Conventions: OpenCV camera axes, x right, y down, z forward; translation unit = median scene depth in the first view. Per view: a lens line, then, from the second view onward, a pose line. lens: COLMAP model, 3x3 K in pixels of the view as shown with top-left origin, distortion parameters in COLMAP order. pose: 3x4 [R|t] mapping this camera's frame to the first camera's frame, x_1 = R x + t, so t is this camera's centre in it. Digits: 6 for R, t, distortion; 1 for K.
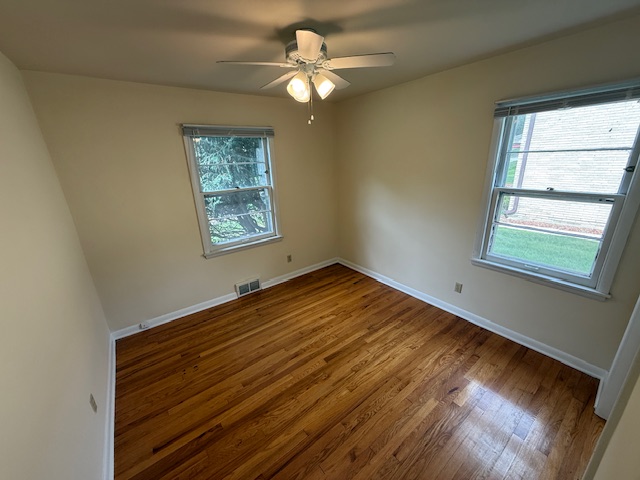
lens RADIAL K [[255.5, 0, 318.2], [0, 255.5, 240.1], [0, 0, 1]] dist [0.009274, -0.000139]
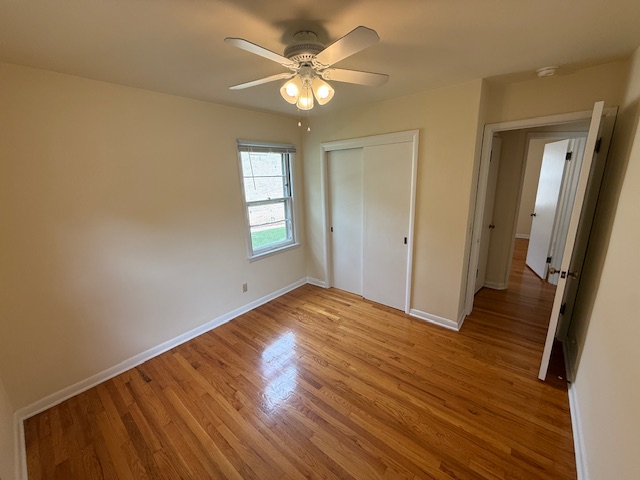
lens RADIAL K [[255.5, 0, 318.2], [0, 255.5, 240.1], [0, 0, 1]] dist [0.009274, -0.000139]
pose [[-0.215414, -0.192467, 0.957368, -0.744212], [0.349294, 0.900336, 0.259595, -0.243309], [-0.911916, 0.390323, -0.126717, 0.916599]]
